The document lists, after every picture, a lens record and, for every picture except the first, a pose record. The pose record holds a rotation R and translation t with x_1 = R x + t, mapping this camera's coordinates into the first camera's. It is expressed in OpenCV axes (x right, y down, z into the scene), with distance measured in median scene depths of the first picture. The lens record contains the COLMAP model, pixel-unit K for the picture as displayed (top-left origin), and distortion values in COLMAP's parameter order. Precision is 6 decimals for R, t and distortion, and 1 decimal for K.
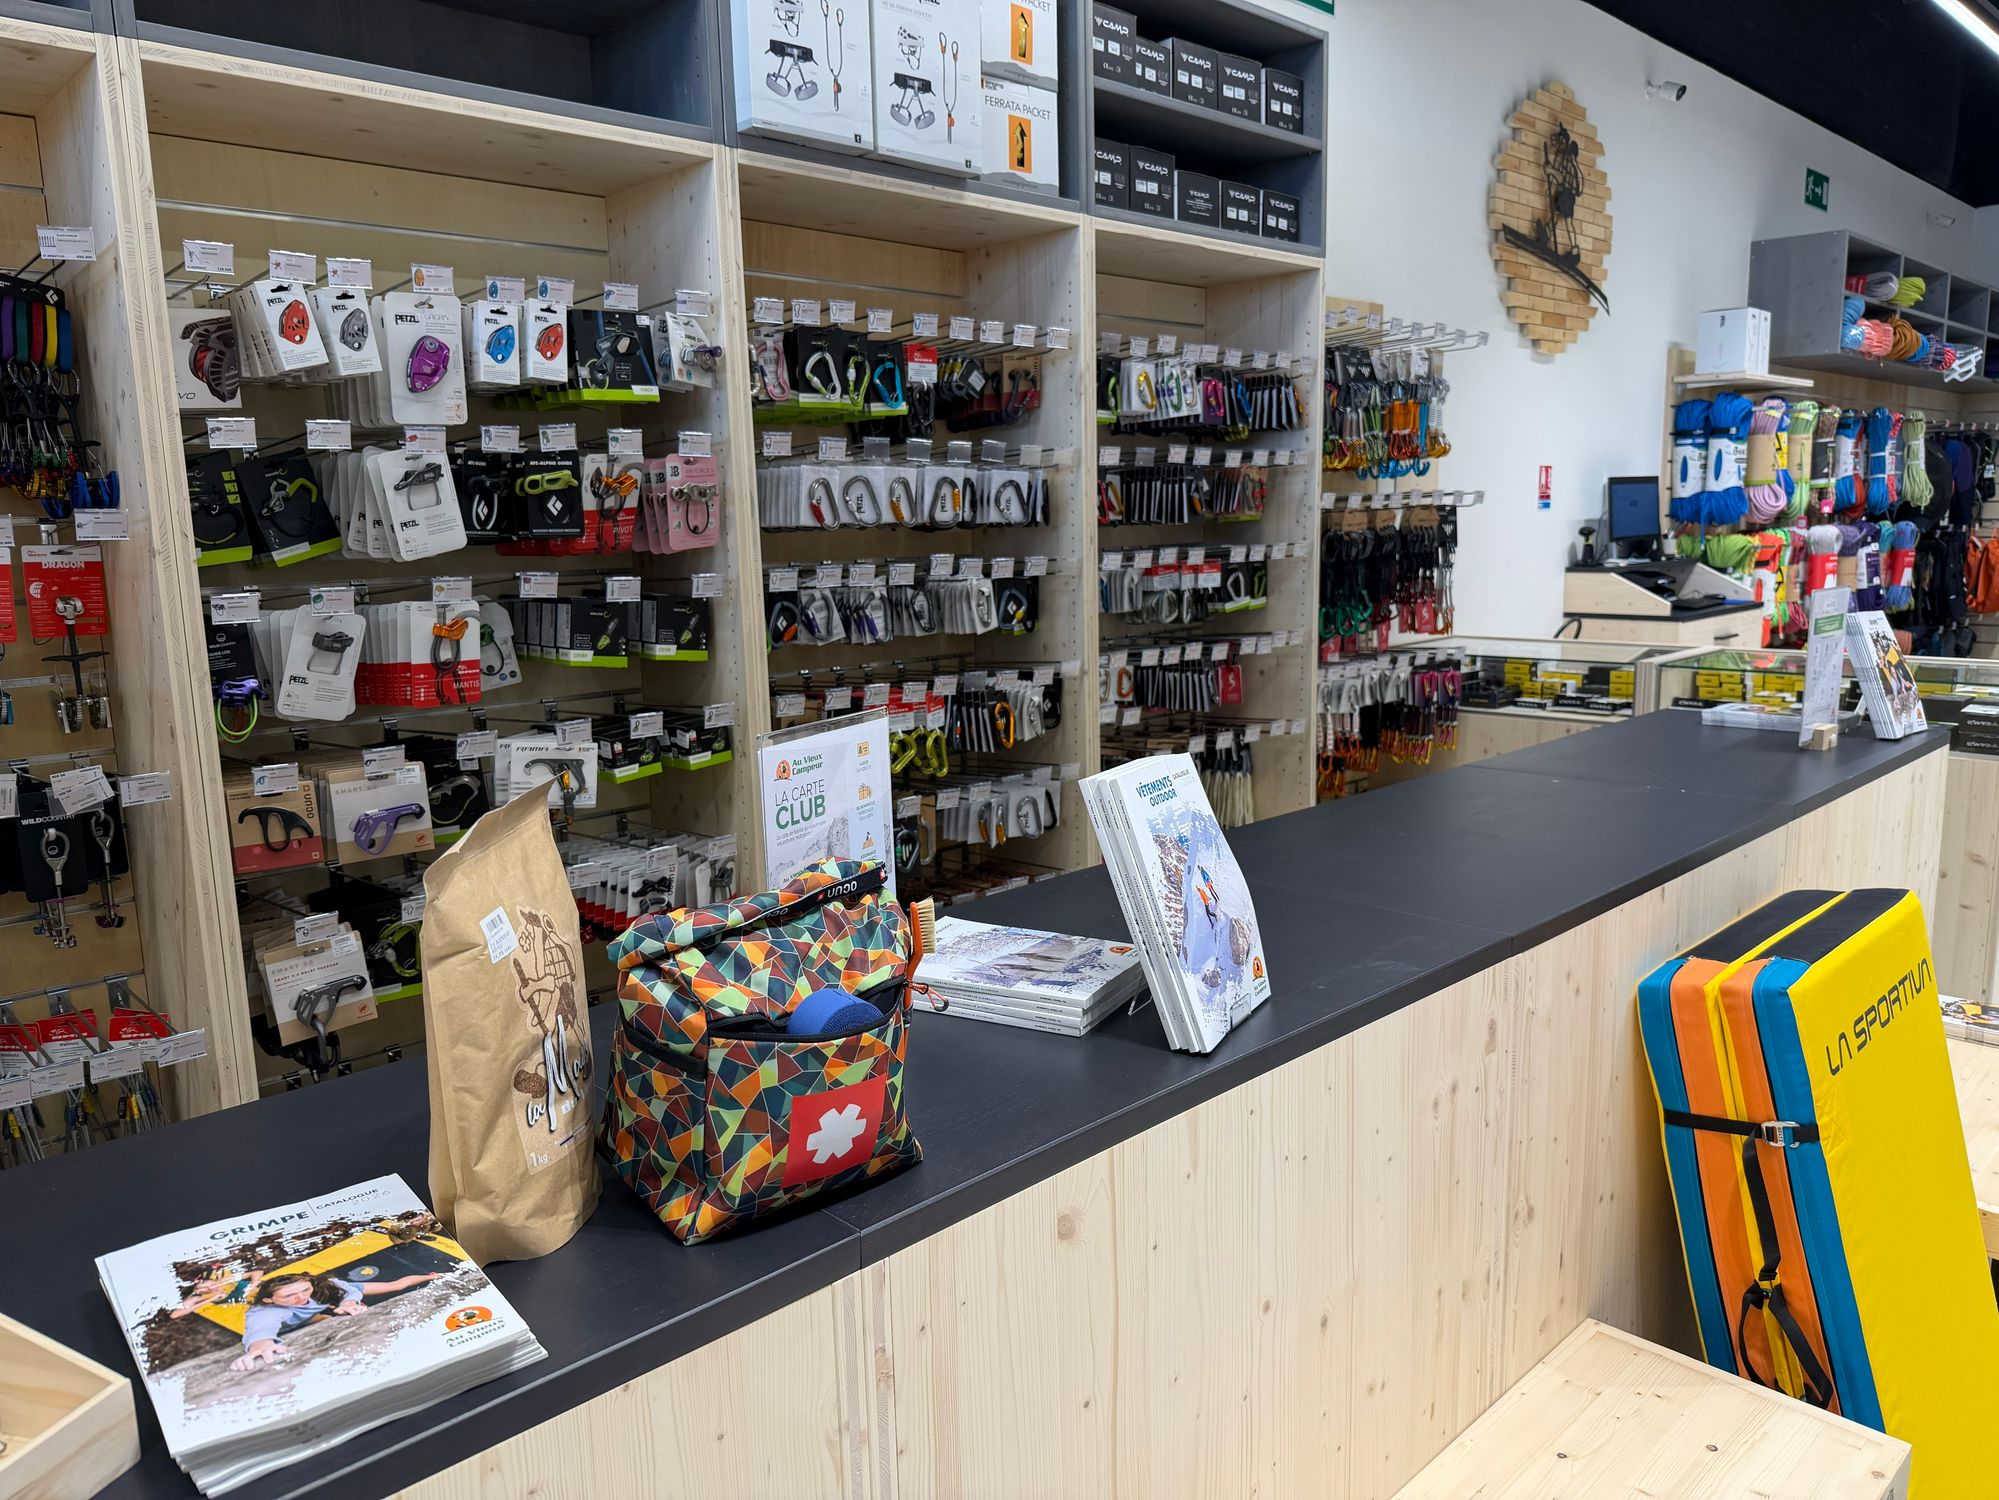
lens RADIAL K [[1415.8, 0, 1001.0], [0, 1415.8, 746.2], [0, 0, 1]] dist [-0.006716, -0.005021]
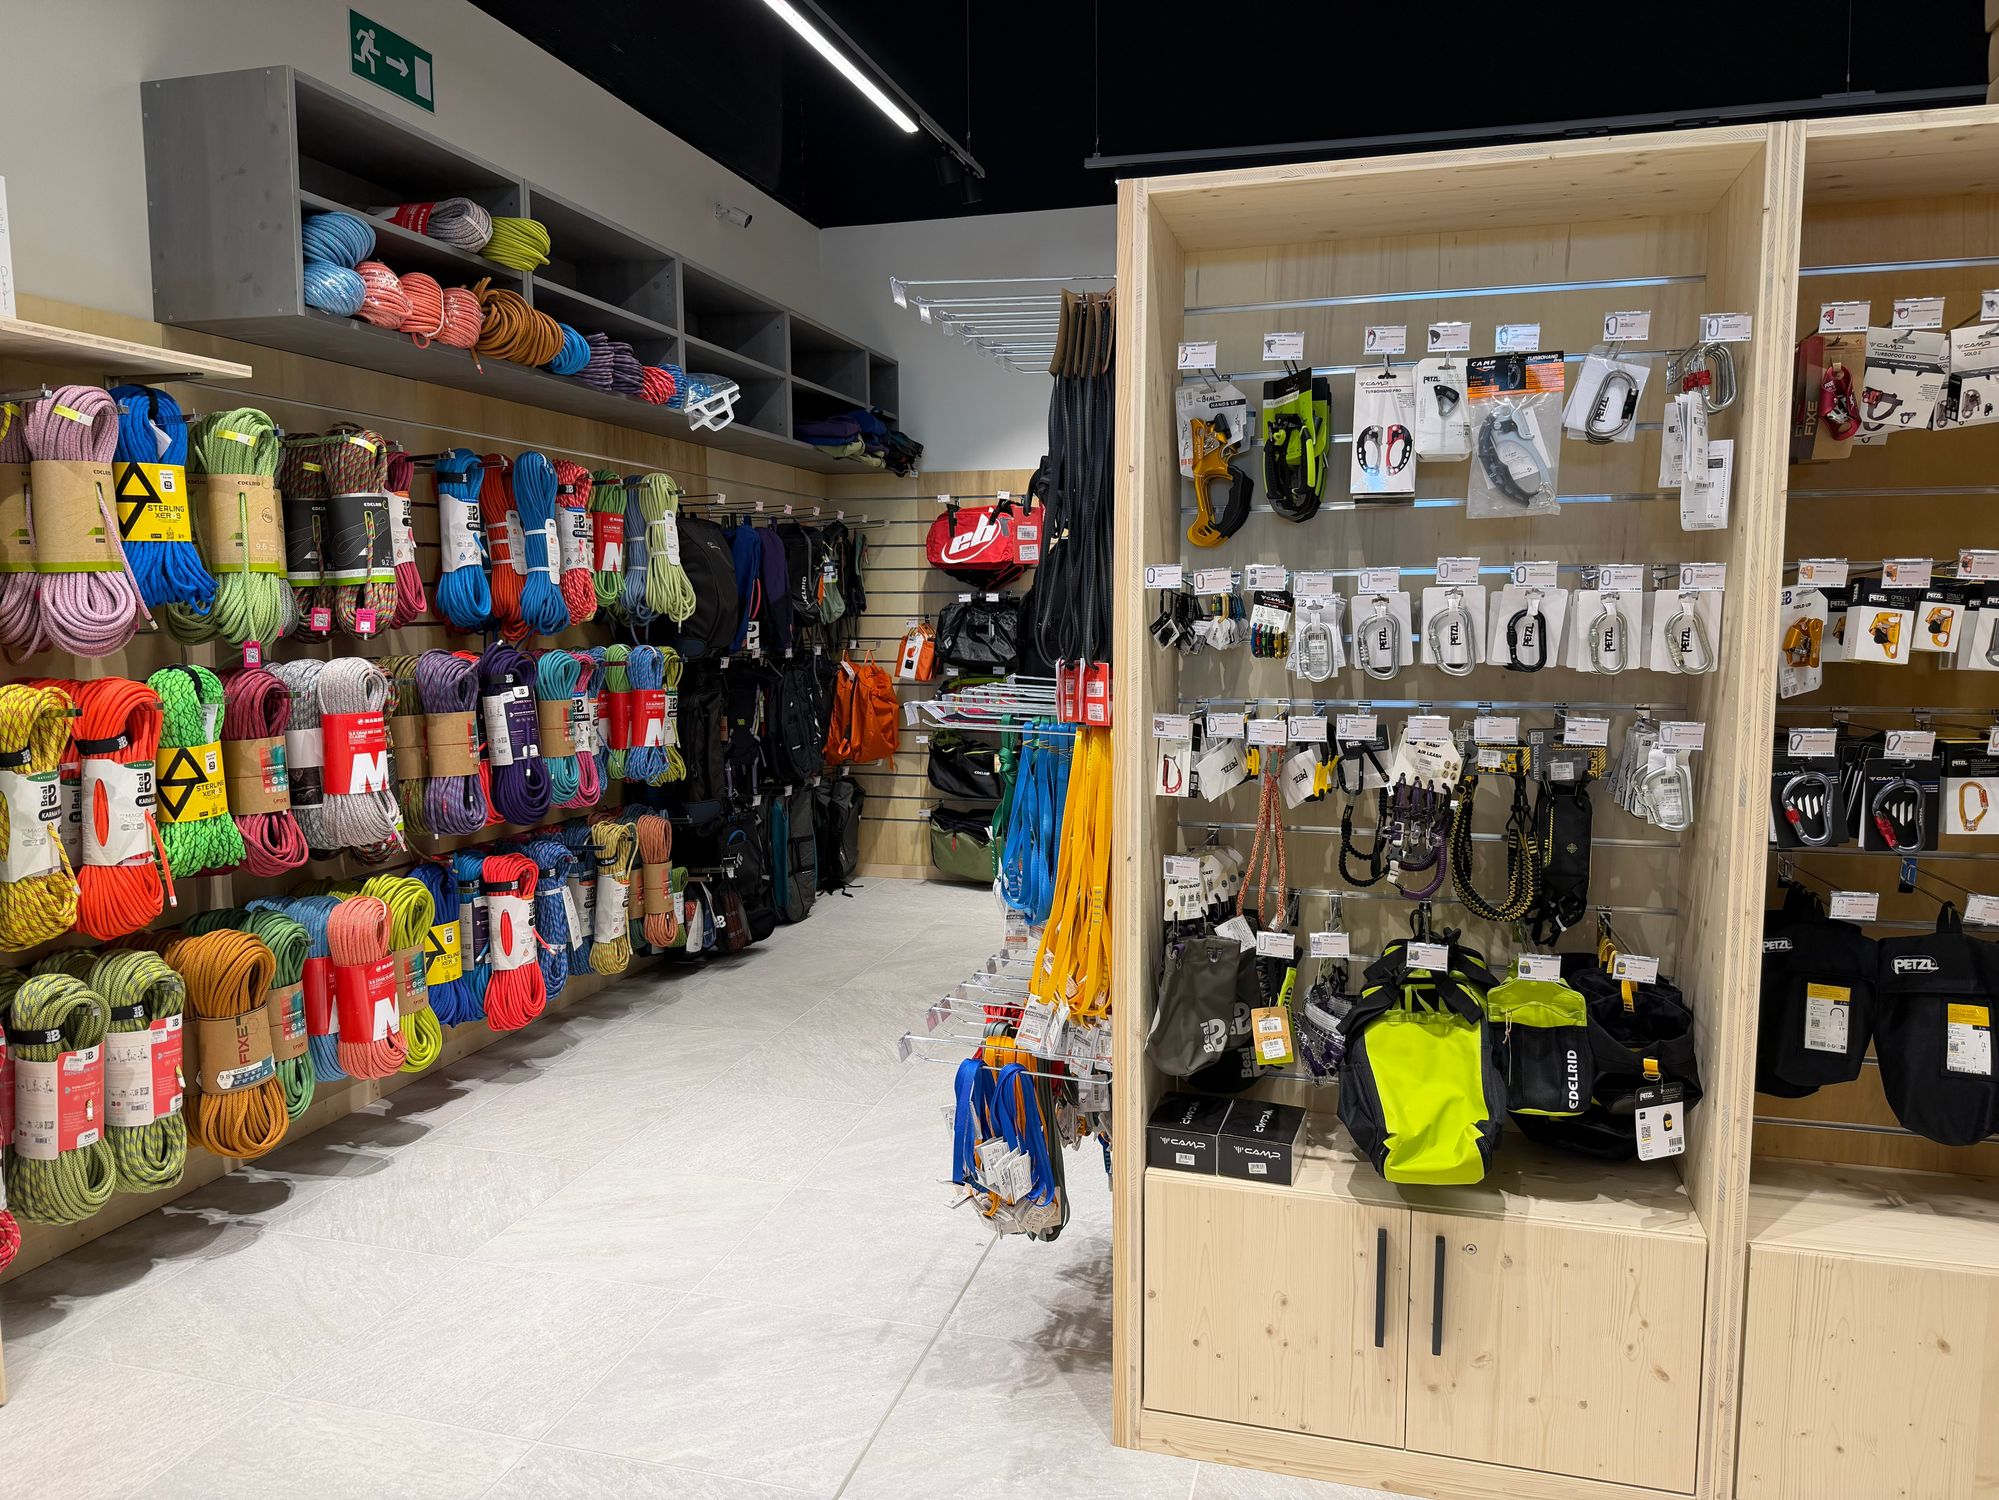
lens RADIAL K [[1415.8, 0, 999.5], [0, 1415.8, 752.1], [0, 0, 1]] dist [-0.006716, -0.005021]
pose [[0.861426, -0.028370, 0.507091, 0.462398], [0.061039, 0.996985, -0.047912, -0.072911], [-0.504202, 0.072225, 0.860560, 0.386161]]
